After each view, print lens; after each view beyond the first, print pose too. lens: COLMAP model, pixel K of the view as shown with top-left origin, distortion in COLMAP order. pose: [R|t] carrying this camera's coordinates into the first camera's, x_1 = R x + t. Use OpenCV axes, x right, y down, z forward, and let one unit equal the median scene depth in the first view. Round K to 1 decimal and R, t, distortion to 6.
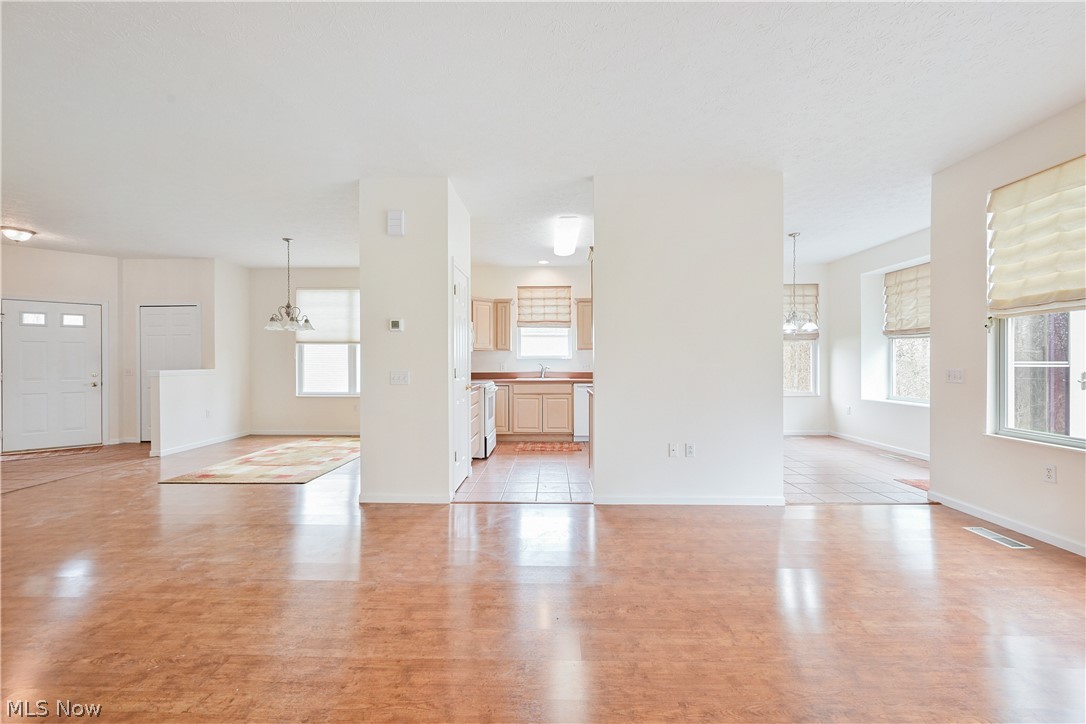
lens RADIAL K [[427.4, 0, 541.6], [0, 427.4, 362.1], [0, 0, 1]] dist [-0.000716, -0.000252]
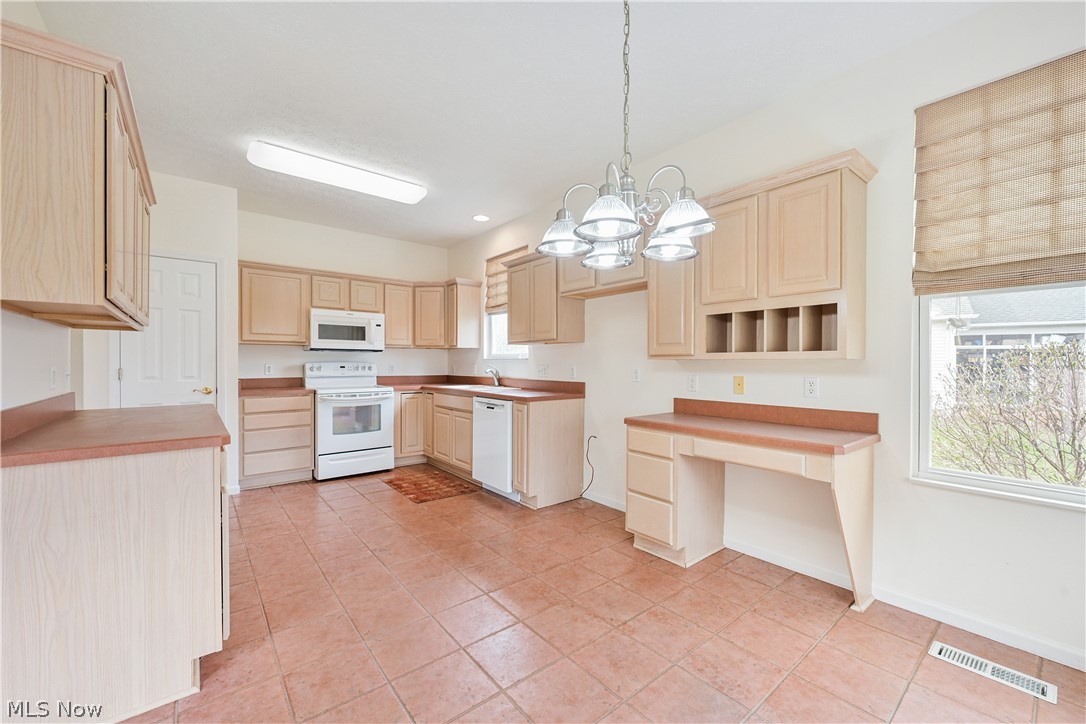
lens RADIAL K [[429.2, 0, 541.9], [0, 429.2, 365.4], [0, 0, 1]] dist [0.000000, -0.000448]
pose [[0.647137, 0.009769, -0.762311, 0.652167], [-0.006318, 0.999952, 0.007451, -0.001980], [0.762348, -0.000005, 0.647168, 0.681462]]
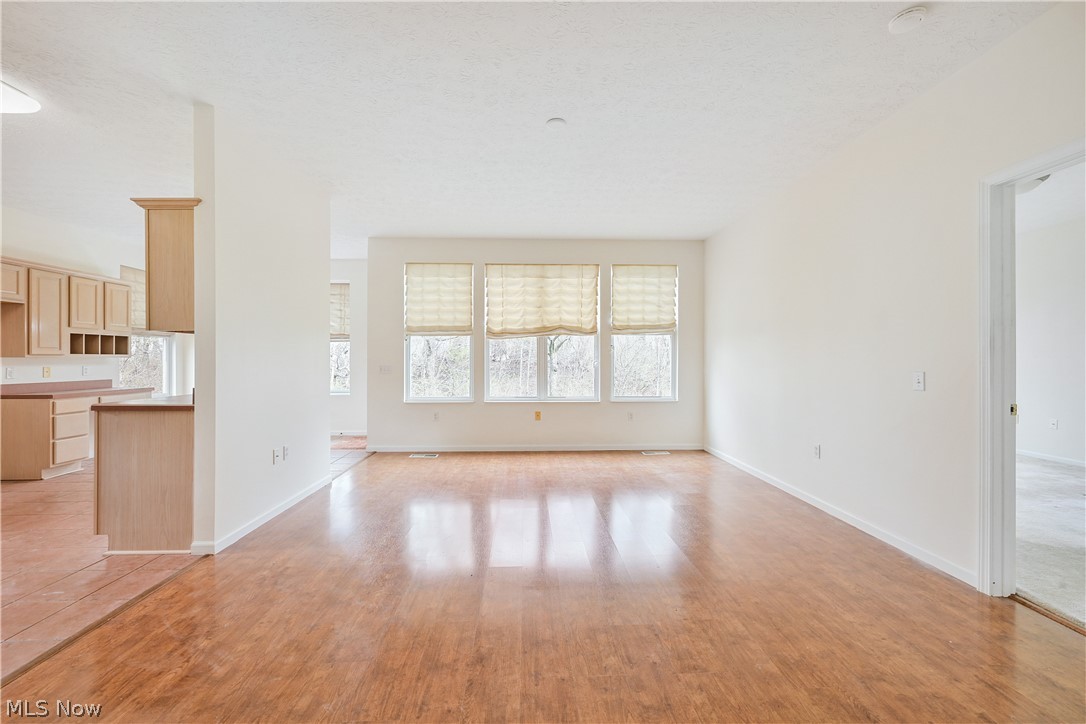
lens RADIAL K [[427.6, 0, 541.2], [0, 427.6, 358.7], [0, 0, 1]] dist [-0.000220, 0.000102]
pose [[-0.061459, 0.003992, 0.998102, -0.378734], [0.001299, 0.999991, -0.003919, 0.000081], [-0.998109, 0.001056, -0.061464, 0.284765]]
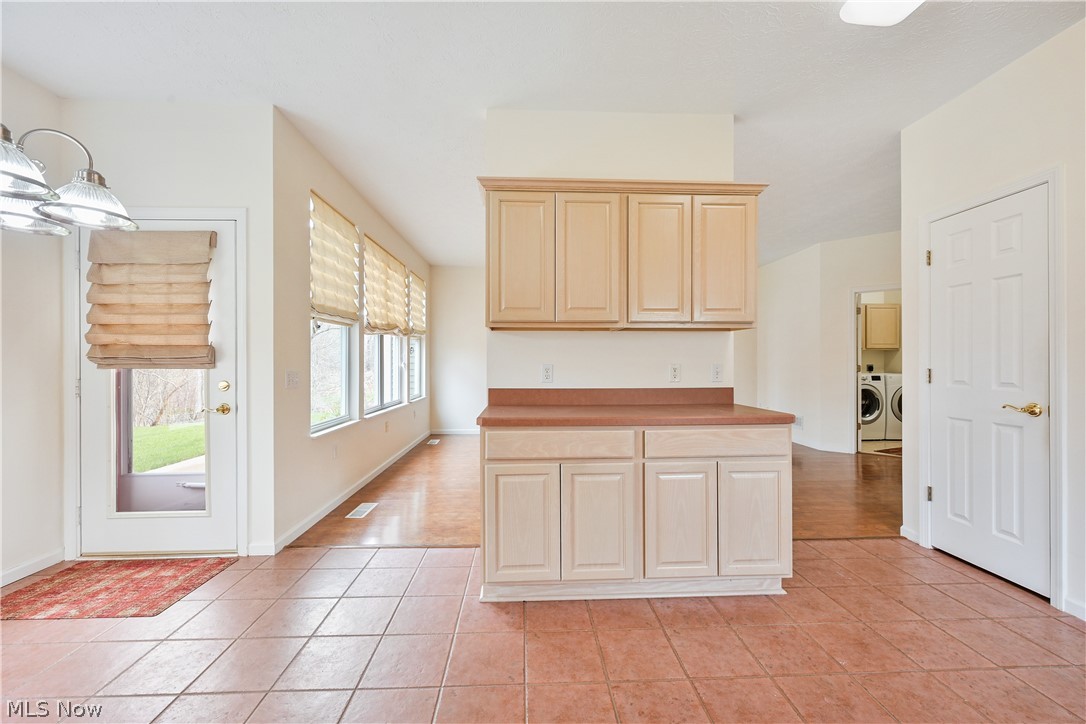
lens RADIAL K [[425.0, 0, 543.0], [0, 425.0, 362.0], [0, 0, 1]] dist [-0.001386, -0.000010]
pose [[-0.997634, 0.004035, -0.068634, 0.301974], [0.004064, 0.999992, -0.000279, 0.000953], [0.068633, -0.000557, -0.997642, 1.035713]]
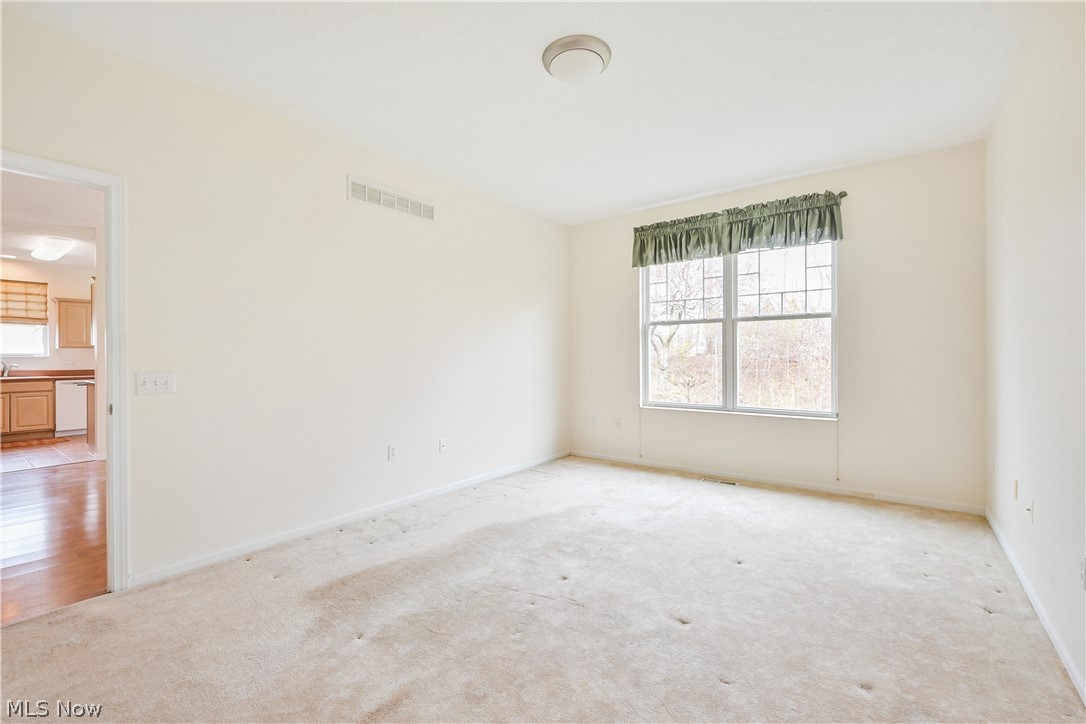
lens RADIAL K [[471.4, 0, 544.4], [0, 471.4, 357.4], [0, 0, 1]] dist [0.000539, 0.000236]
pose [[0.591642, -0.001739, 0.806199, -0.150389], [0.004899, 0.999987, -0.001438, 0.001238], [-0.806186, 0.004800, 0.591643, -0.652817]]
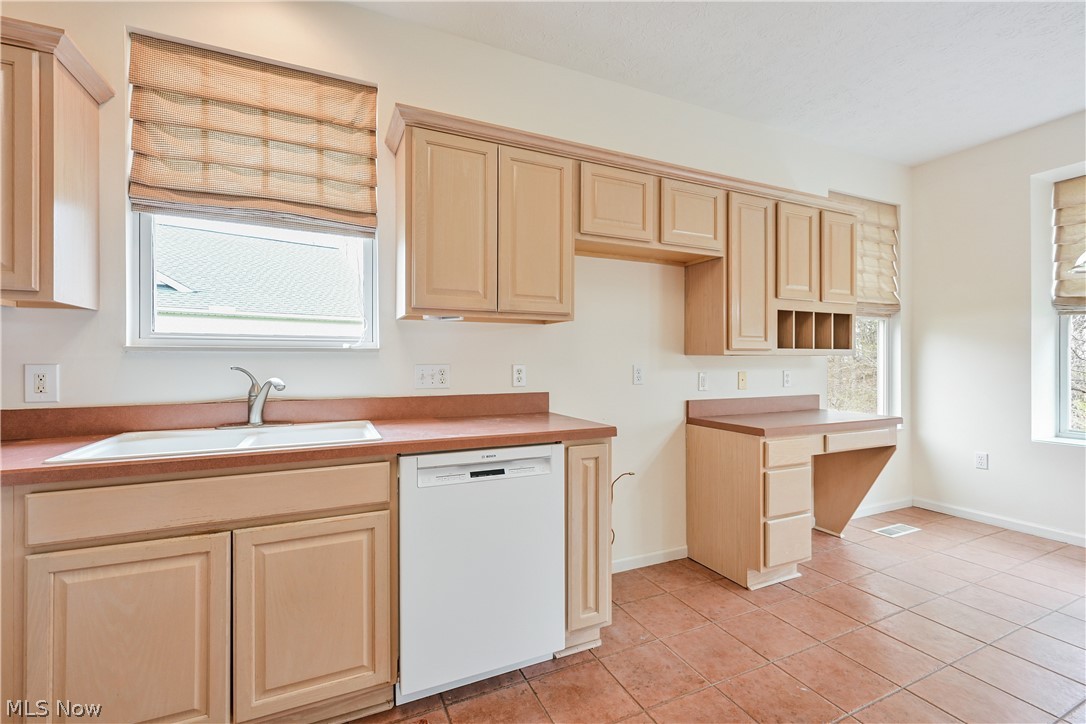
lens RADIAL K [[467.9, 0, 540.8], [0, 467.9, 363.3], [0, 0, 1]] dist [-0.000604, 0.000129]
pose [[0.898625, -0.000059, 0.438717, 0.035882], [-0.000321, 1.000000, 0.000793, 0.001596], [-0.438717, -0.000854, 0.898625, 0.775155]]
